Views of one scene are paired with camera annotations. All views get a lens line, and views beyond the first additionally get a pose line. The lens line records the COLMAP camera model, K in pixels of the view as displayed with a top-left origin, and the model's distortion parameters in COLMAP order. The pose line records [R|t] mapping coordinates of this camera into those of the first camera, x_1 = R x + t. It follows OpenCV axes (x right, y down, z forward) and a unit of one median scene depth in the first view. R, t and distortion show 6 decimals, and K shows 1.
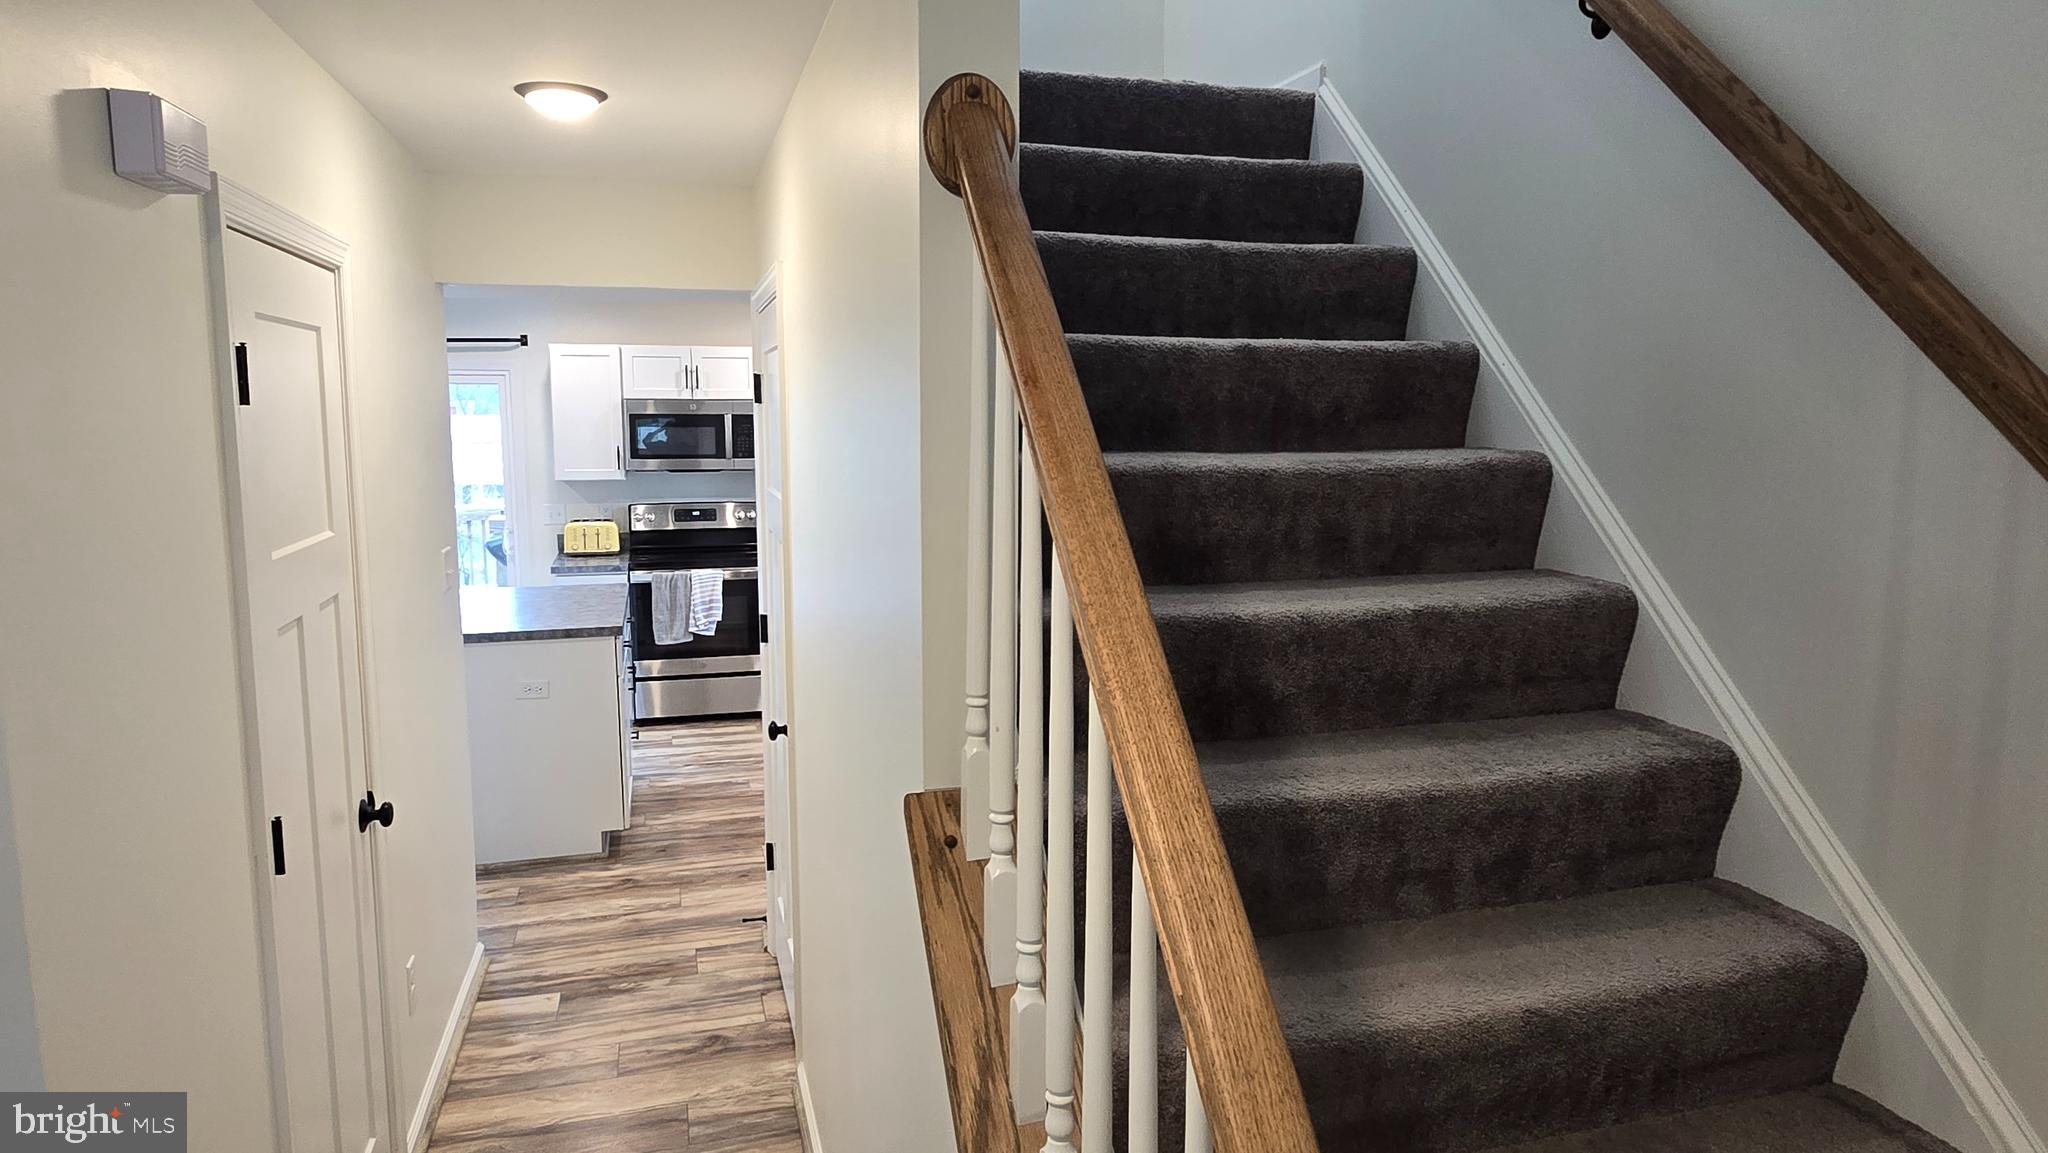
lens RADIAL K [[1256.5, 0, 1025.7], [0, 1256.5, 577.6], [0, 0, 1]] dist [-0.006691, 0.000064]
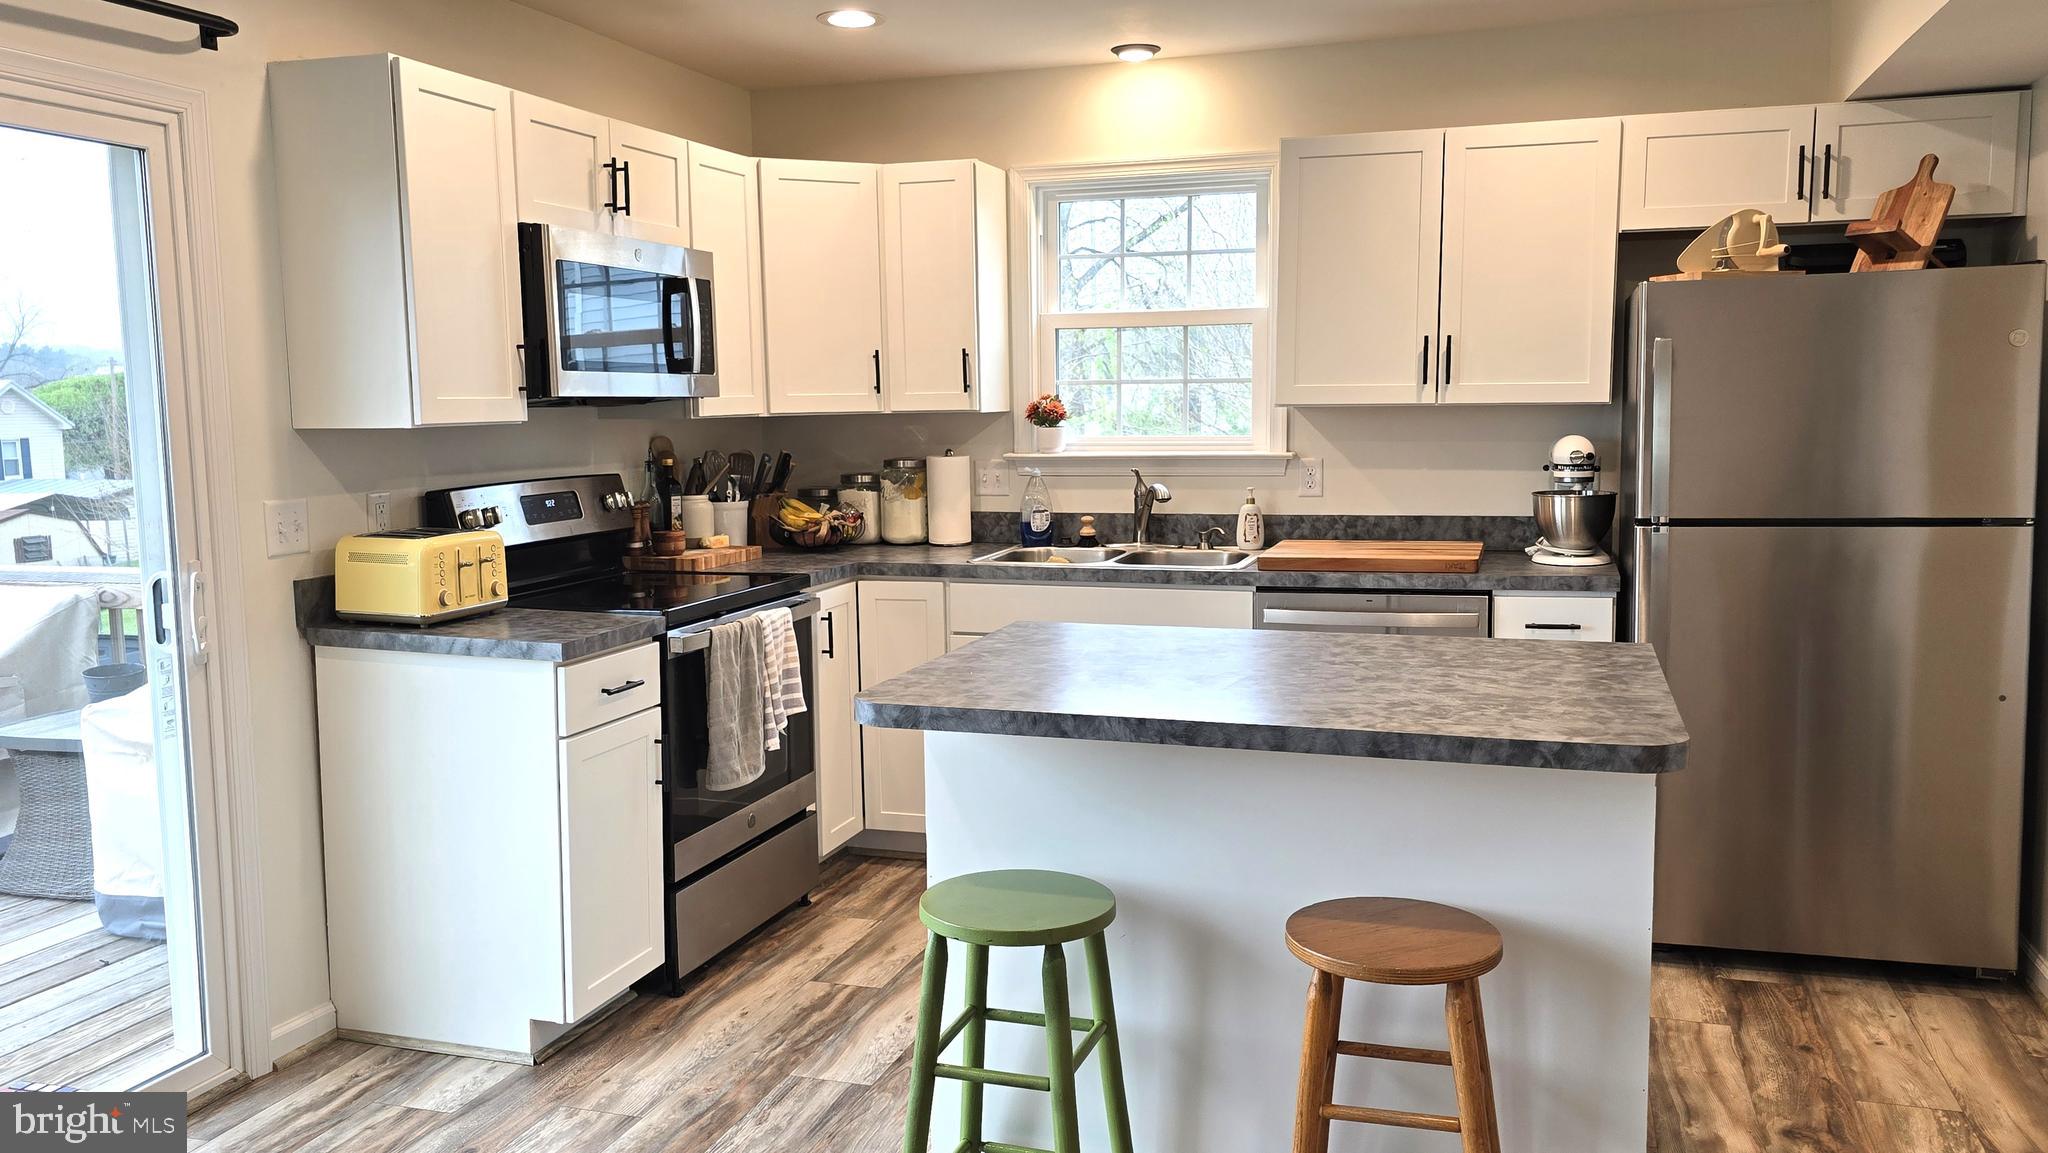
lens RADIAL K [[1561.5, 0, 1037.1], [0, 1561.5, 576.4], [0, 0, 1]] dist [0.030975, -0.008854]
pose [[0.562397, -0.101697, 0.820590, -0.704317], [0.121899, 0.991762, 0.039366, -0.030233], [-0.817833, 0.077889, 0.570160, 0.622922]]
